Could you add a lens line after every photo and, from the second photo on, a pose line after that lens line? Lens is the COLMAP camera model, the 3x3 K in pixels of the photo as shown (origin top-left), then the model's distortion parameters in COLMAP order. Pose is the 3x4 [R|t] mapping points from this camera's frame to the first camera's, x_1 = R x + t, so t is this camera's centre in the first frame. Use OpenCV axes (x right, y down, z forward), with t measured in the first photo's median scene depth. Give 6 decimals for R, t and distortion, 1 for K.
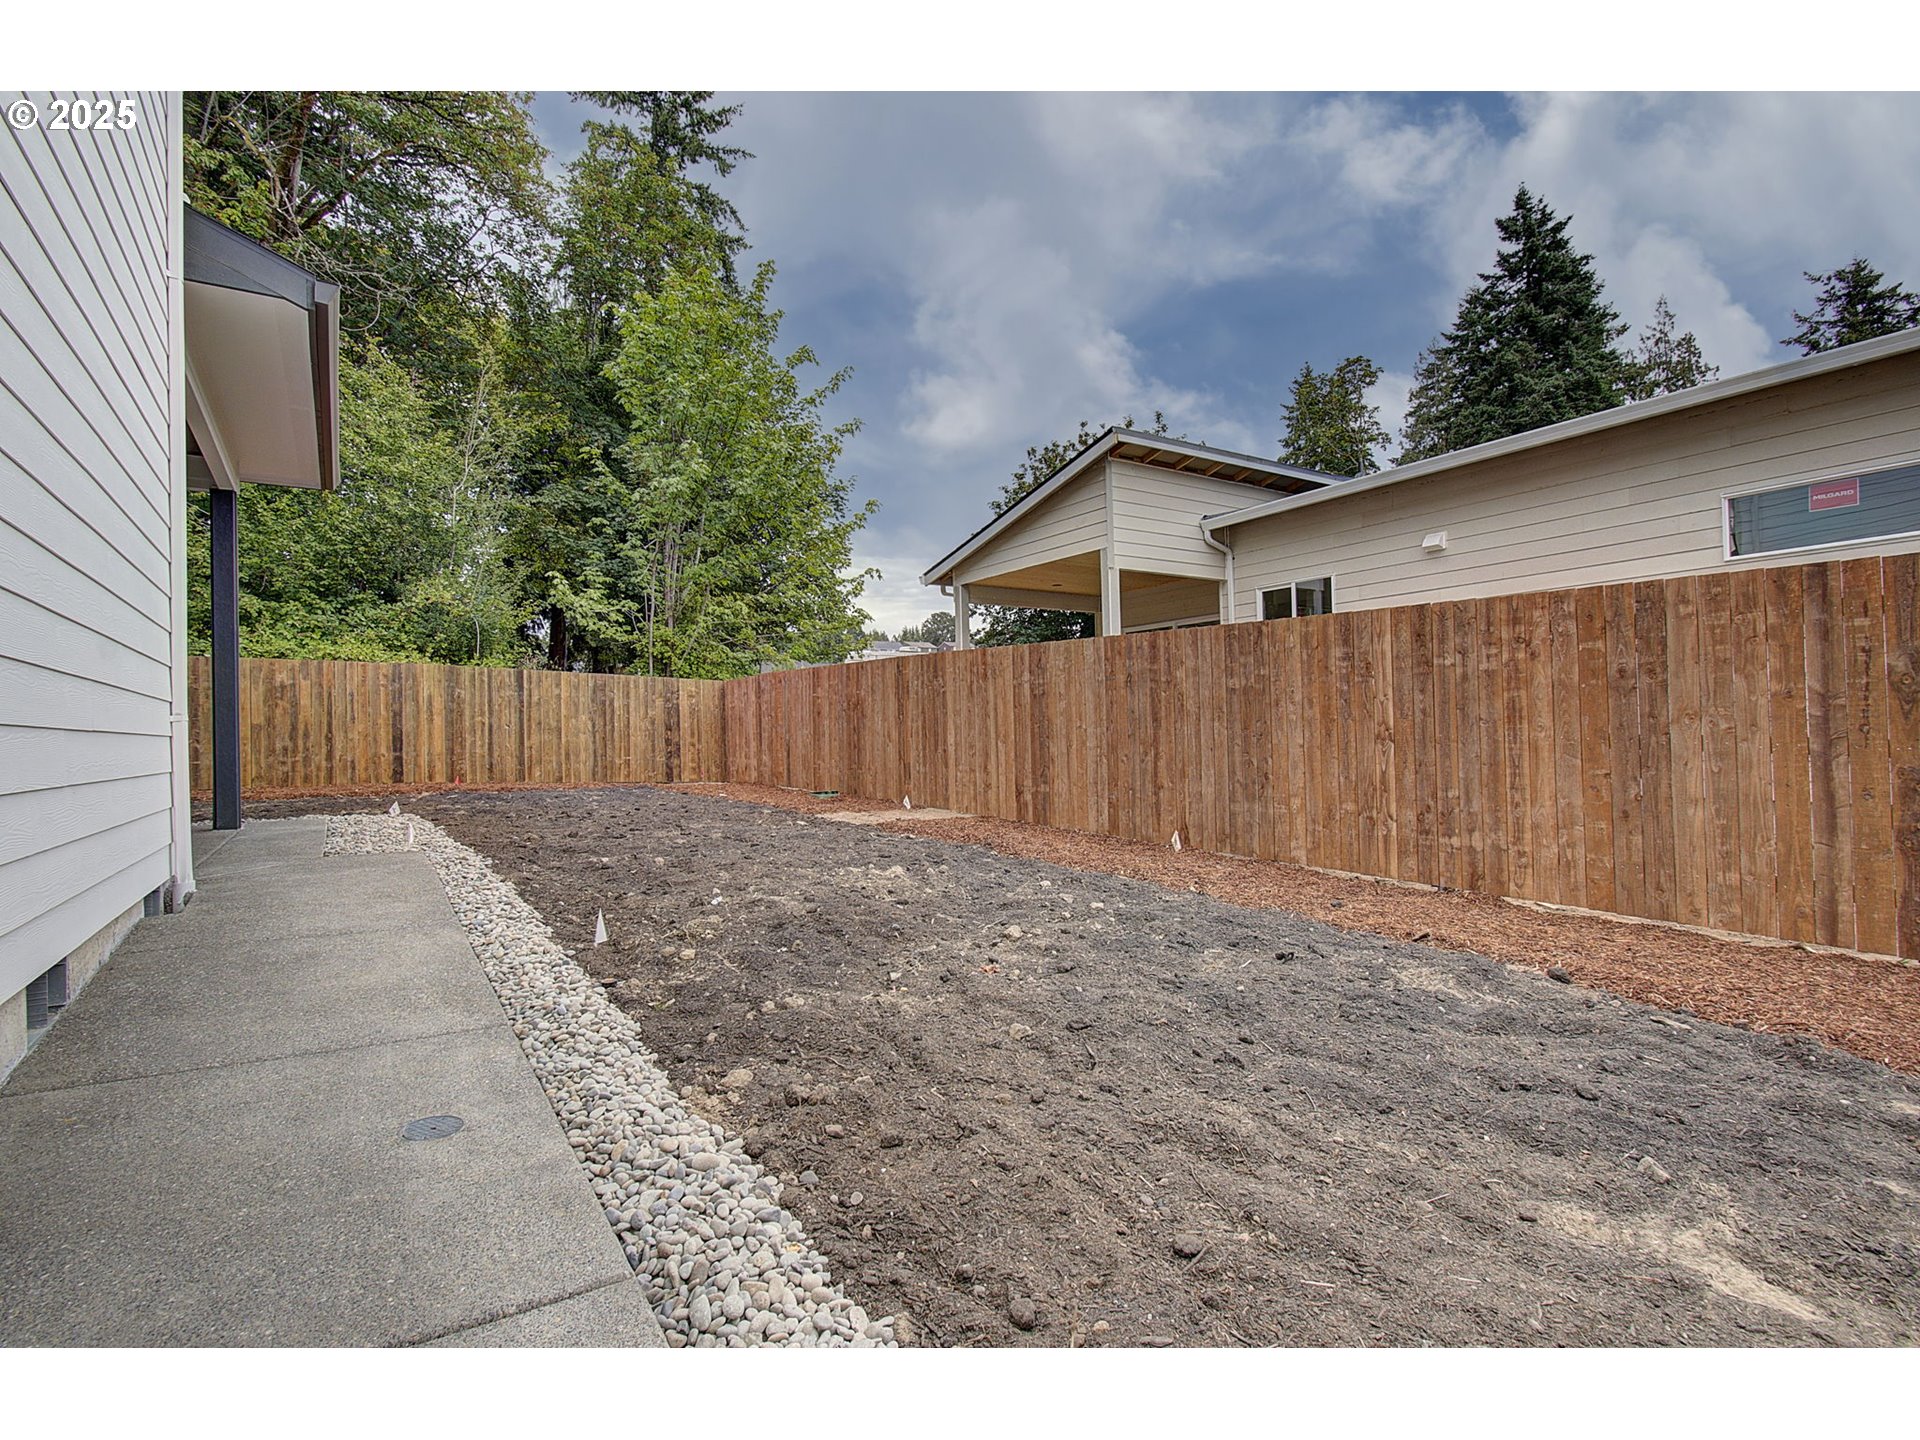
lens RADIAL K [[925.0, 0, 958.6], [0, 925.0, 723.7], [0, 0, 1]] dist [0.002071, -0.002139]
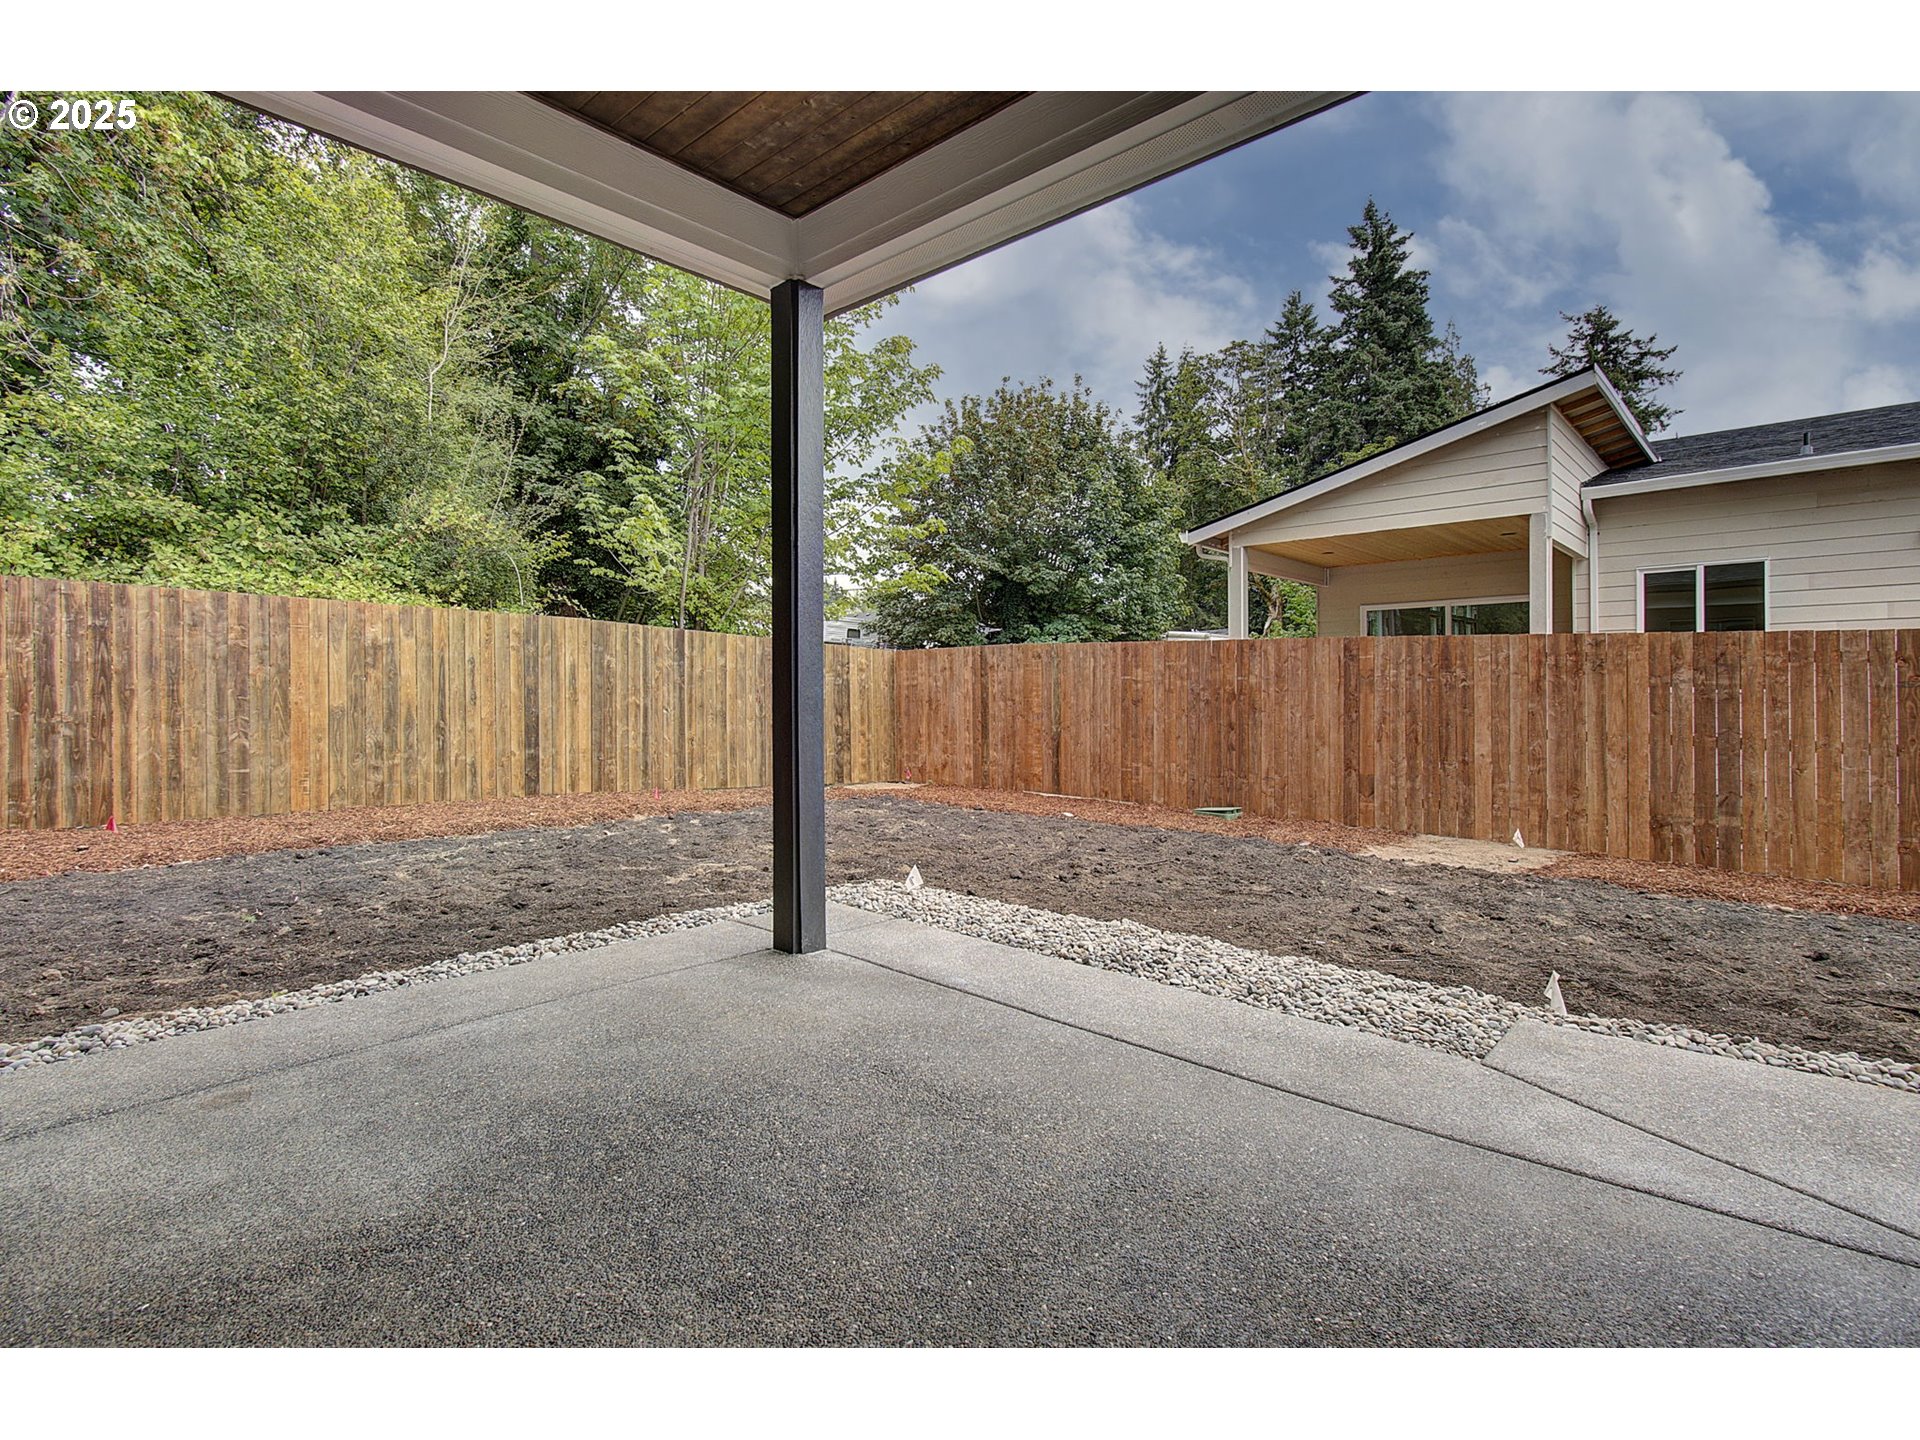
lens RADIAL K [[940.2, 0, 949.8], [0, 940.2, 689.7], [0, 0, 1]] dist [0.000800, 0.001179]
pose [[0.968415, 0.019335, 0.248593, -0.460708], [-0.019859, 0.999803, -0.000402, -0.016543], [-0.248552, -0.004547, 0.968608, 0.256390]]
